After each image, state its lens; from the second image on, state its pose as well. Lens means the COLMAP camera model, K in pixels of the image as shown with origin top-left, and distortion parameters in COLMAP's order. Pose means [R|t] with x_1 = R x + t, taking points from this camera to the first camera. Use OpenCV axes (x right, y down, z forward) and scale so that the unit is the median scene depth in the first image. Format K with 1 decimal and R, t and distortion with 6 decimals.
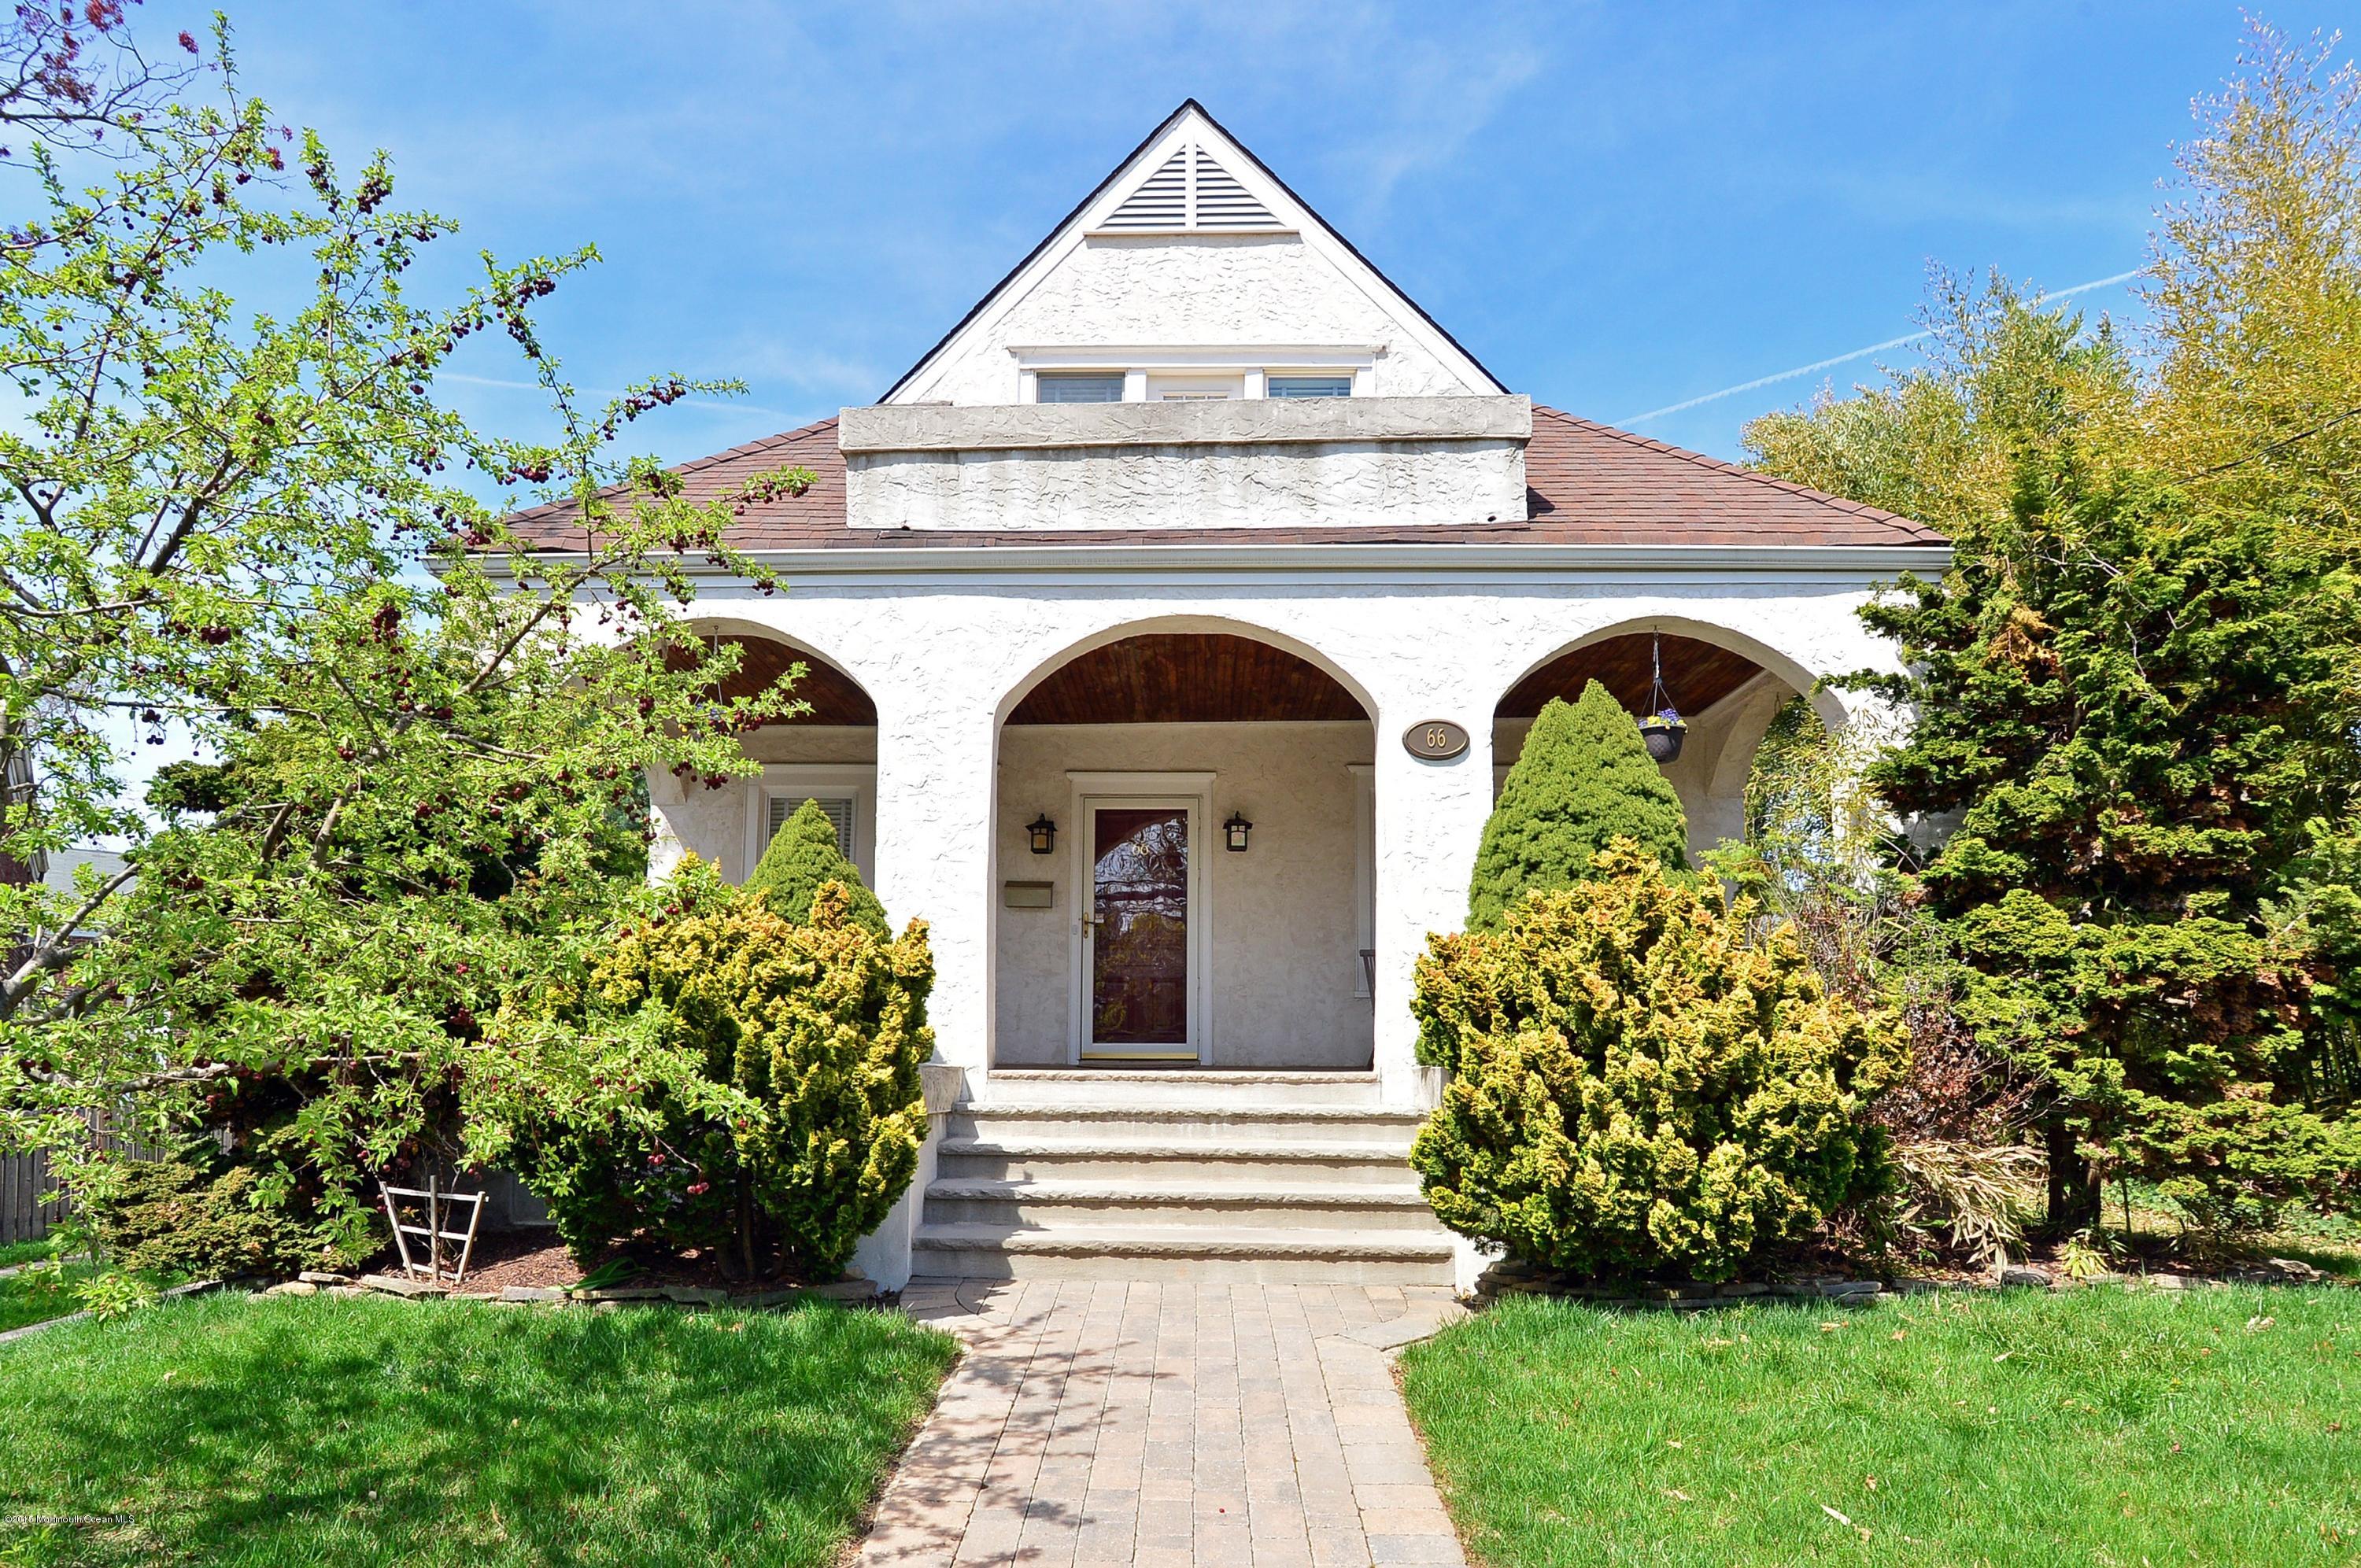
lens RADIAL K [[1193.3, 0, 1179.7], [0, 1193.3, 820.4], [0, 0, 1]] dist [-0.017584, -0.001727]
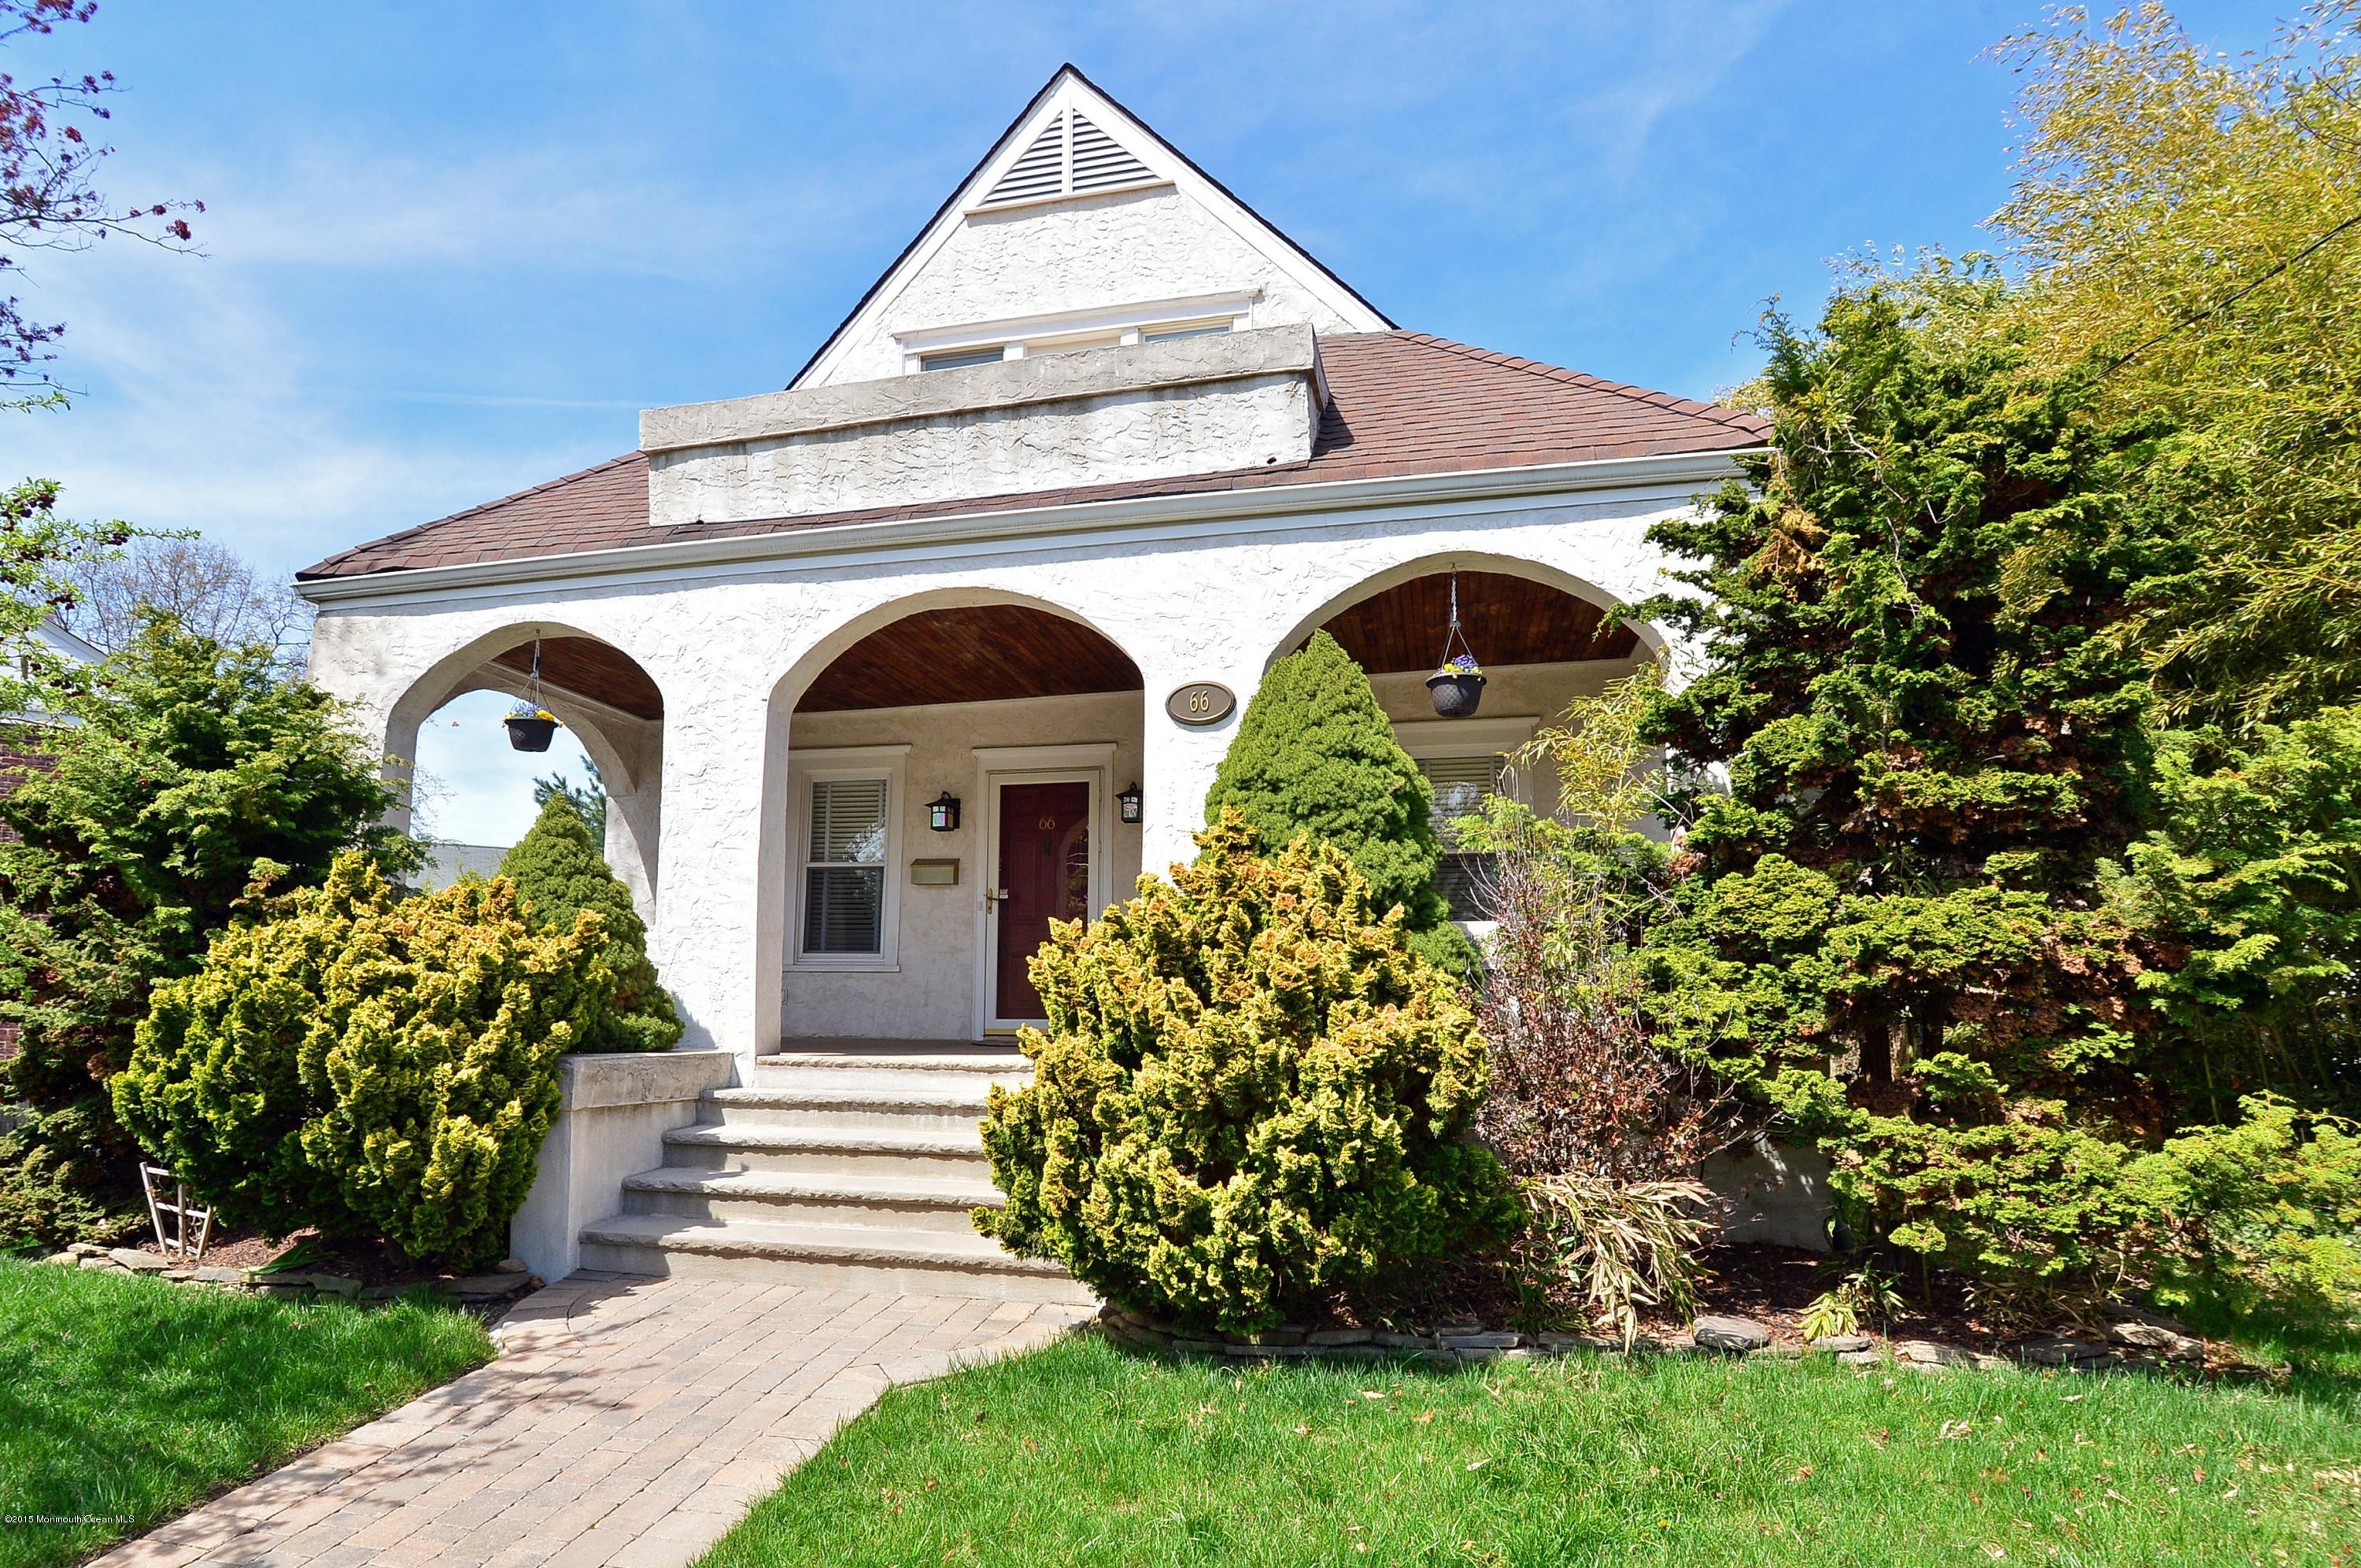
lens RADIAL K [[1142.4, 0, 1180.5], [0, 1142.4, 784.0], [0, 0, 1]] dist [-0.017315, -0.002135]
pose [[0.982708, -0.038030, -0.181216, 0.432532], [0.038284, 0.999265, -0.002100, -0.004113], [0.181163, -0.004874, 0.983441, 0.144708]]
